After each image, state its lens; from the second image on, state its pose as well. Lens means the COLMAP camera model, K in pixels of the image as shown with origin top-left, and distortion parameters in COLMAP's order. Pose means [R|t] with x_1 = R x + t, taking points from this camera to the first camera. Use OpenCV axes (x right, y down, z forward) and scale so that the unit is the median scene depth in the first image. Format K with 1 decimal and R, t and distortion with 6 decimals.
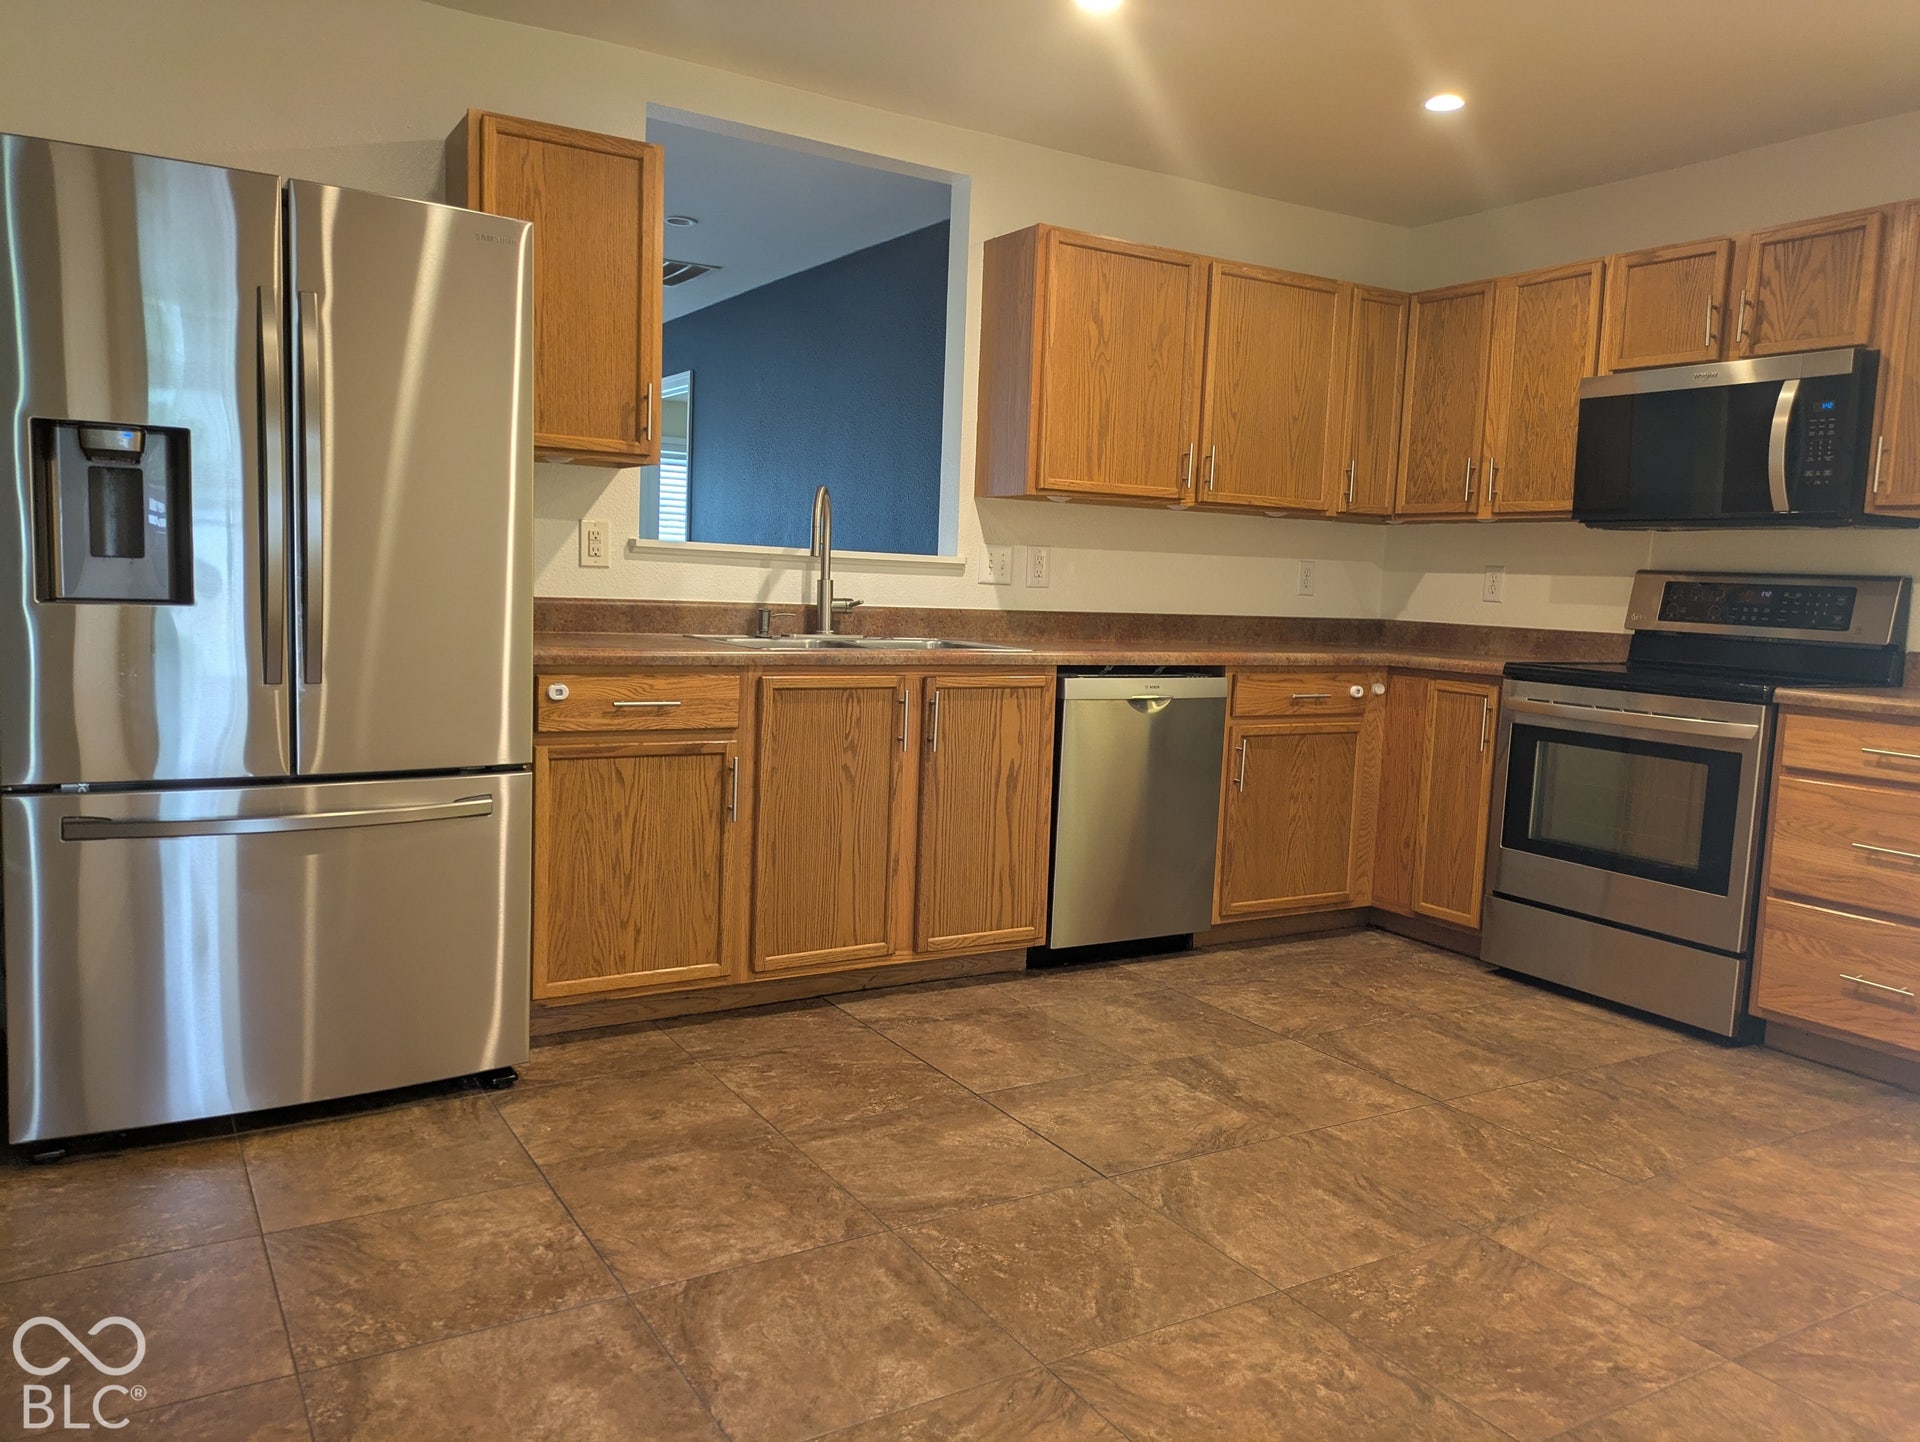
lens RADIAL K [[1430.7, 0, 960.0], [0, 1430.7, 721.0], [0, 0, 1]] dist [0.044299, -0.005480]
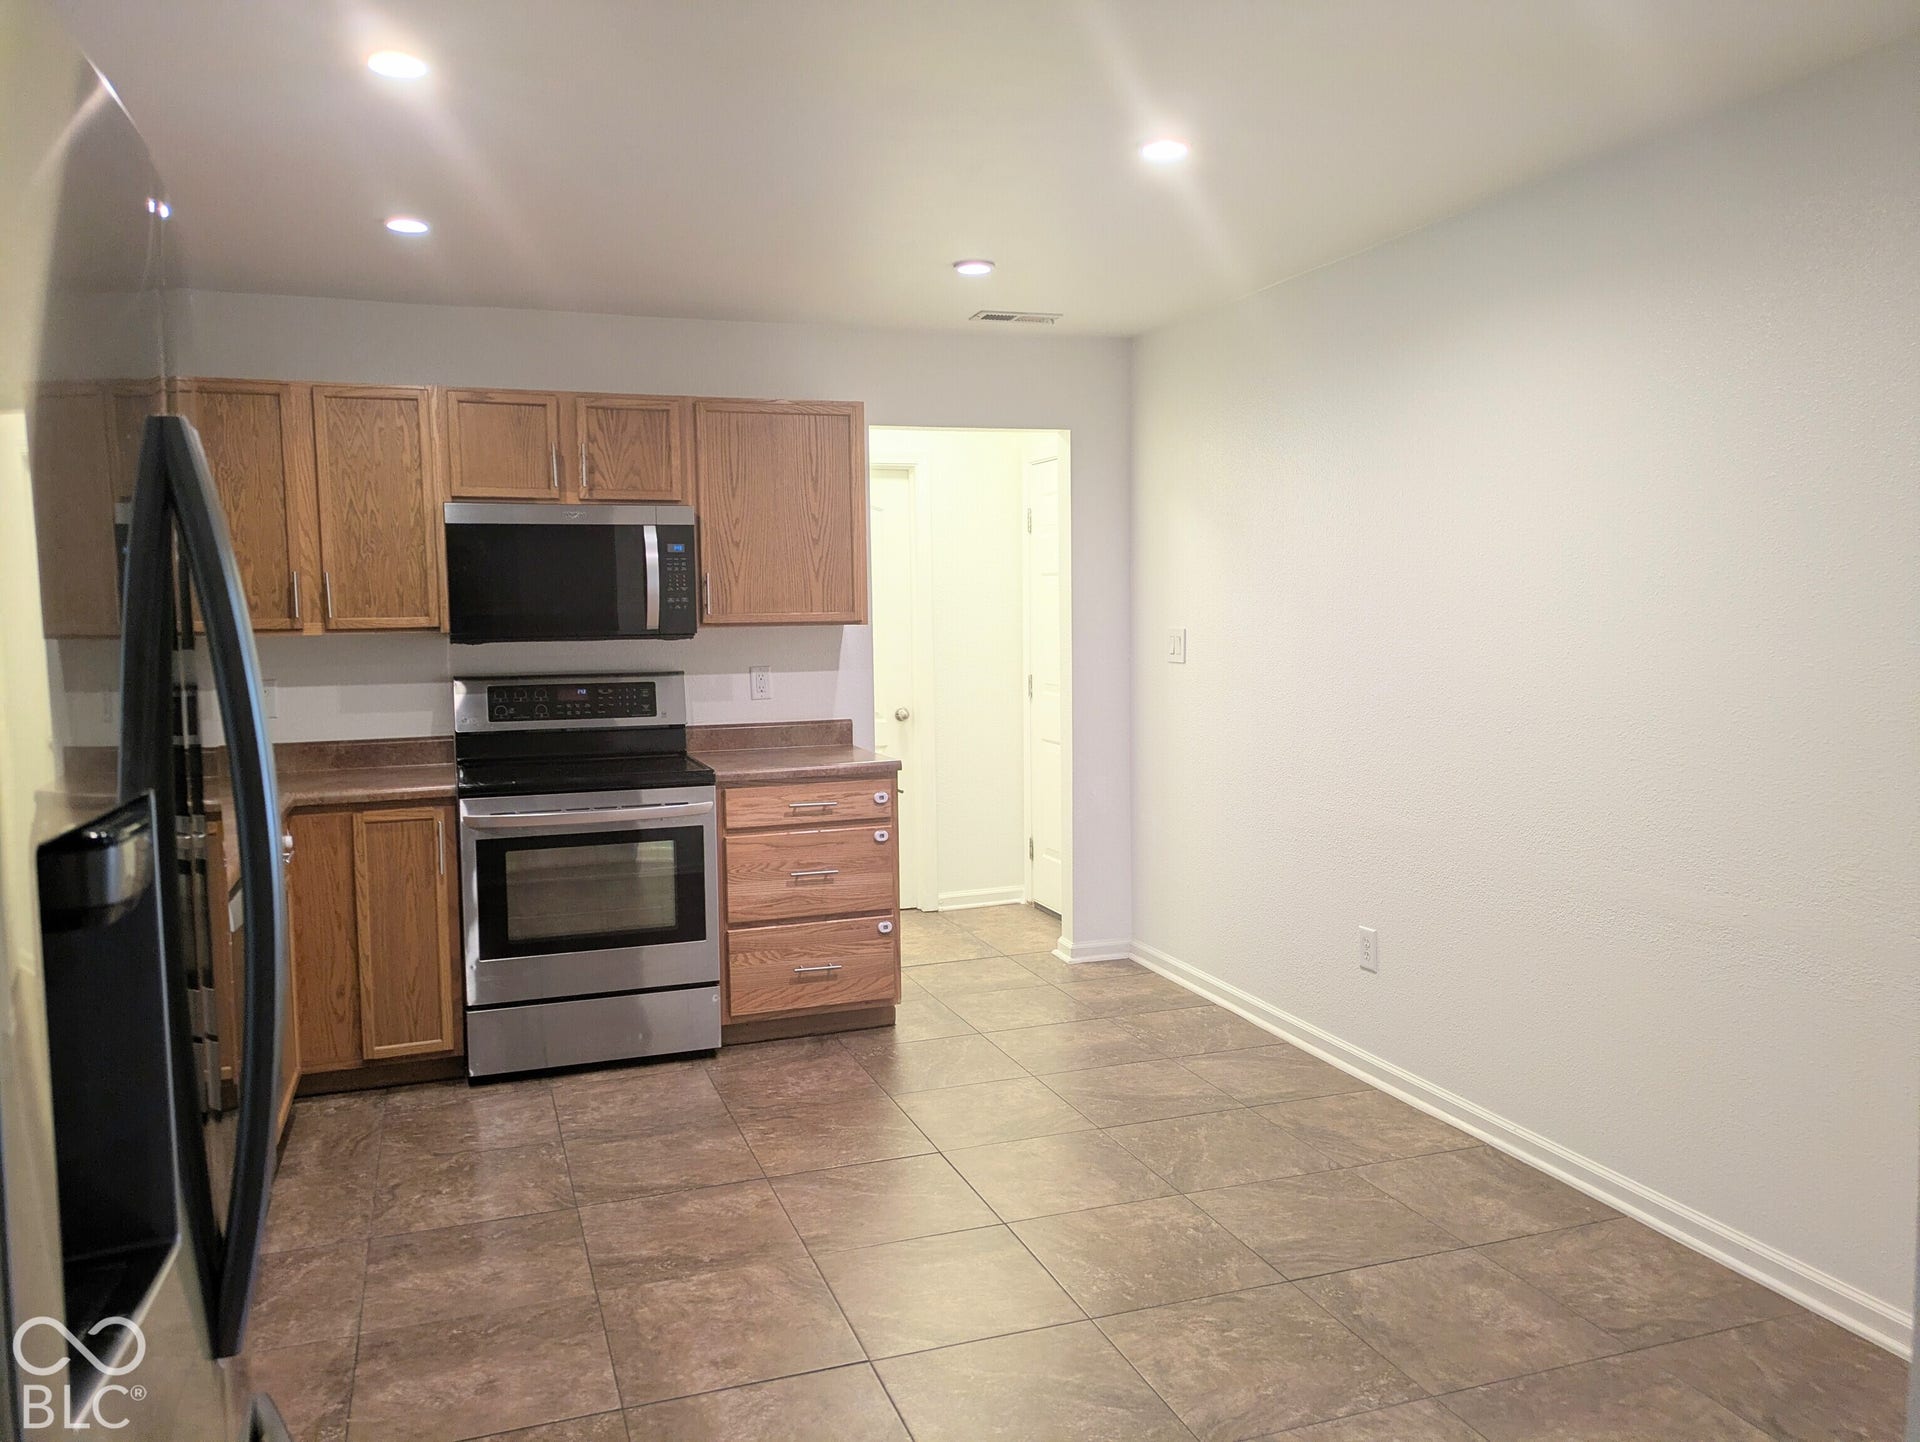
lens RADIAL K [[1430.7, 0, 960.0], [0, 1430.7, 721.0], [0, 0, 1]] dist [0.044299, -0.005480]
pose [[0.212594, -0.128496, 0.968655, -0.581214], [0.124595, 0.986789, 0.103557, -0.161174], [-0.969165, 0.098674, 0.225795, 0.473333]]
